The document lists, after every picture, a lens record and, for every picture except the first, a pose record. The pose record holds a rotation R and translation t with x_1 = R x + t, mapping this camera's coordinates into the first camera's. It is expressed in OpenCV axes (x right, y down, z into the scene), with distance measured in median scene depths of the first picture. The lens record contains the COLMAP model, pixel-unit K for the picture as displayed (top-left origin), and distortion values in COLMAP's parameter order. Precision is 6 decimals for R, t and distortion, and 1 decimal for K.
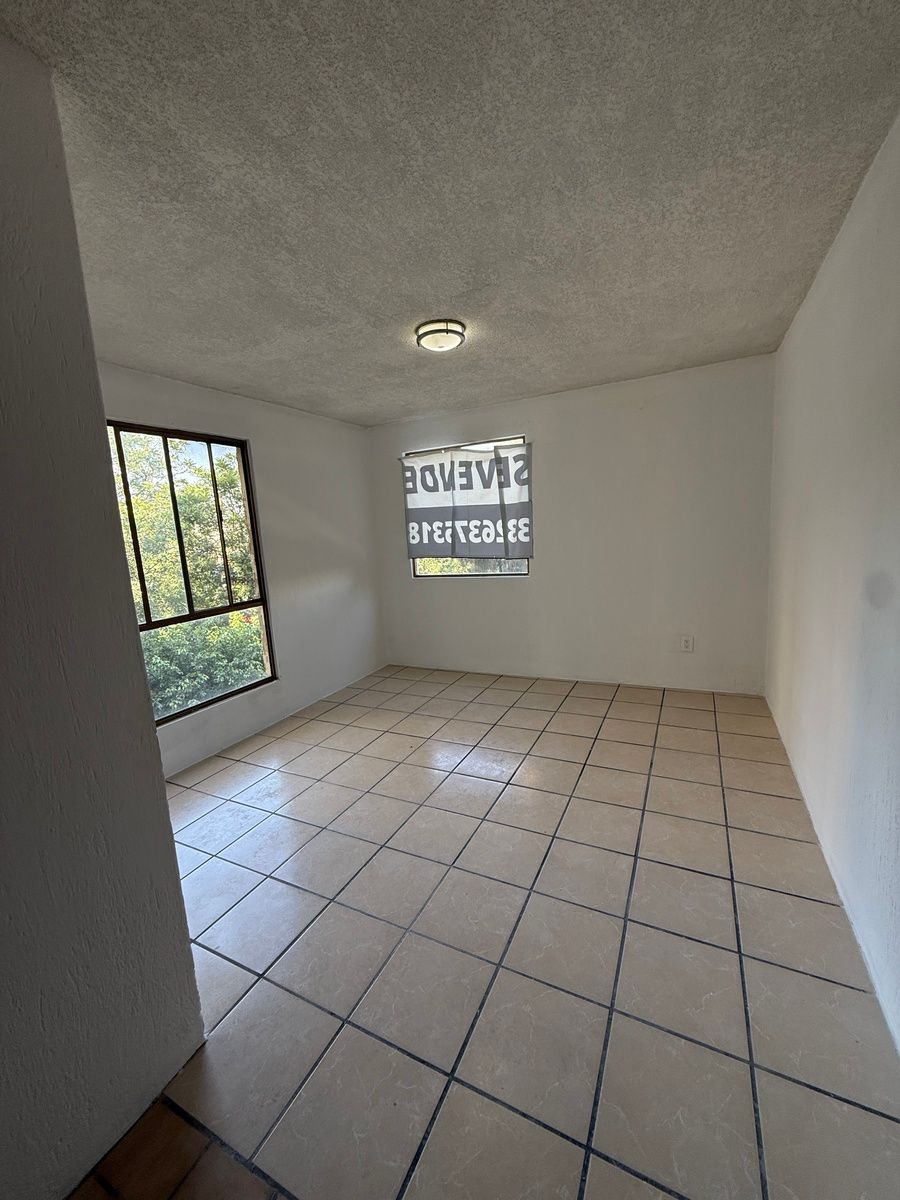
lens RADIAL K [[477.1, 0, 448.4], [0, 477.1, 596.6], [0, 0, 1]] dist [0.000249, 0.000403]
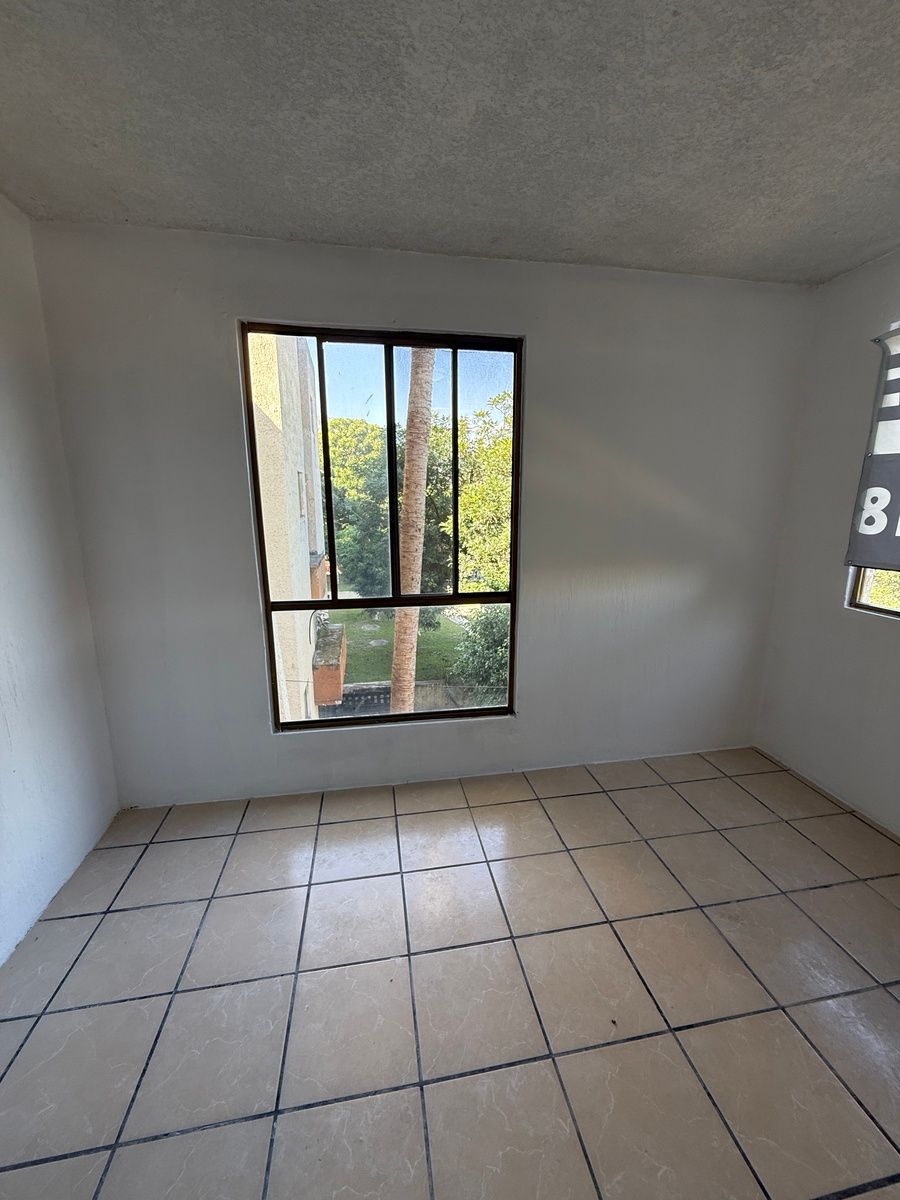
lens RADIAL K [[477.1, 0, 450.6], [0, 477.1, 599.0], [0, 0, 1]] dist [0.000249, 0.000403]
pose [[0.598344, 0.227395, -0.768294, 0.056033], [-0.155327, 0.973611, 0.167196, -0.070584], [0.786039, 0.019296, 0.617875, 0.441150]]
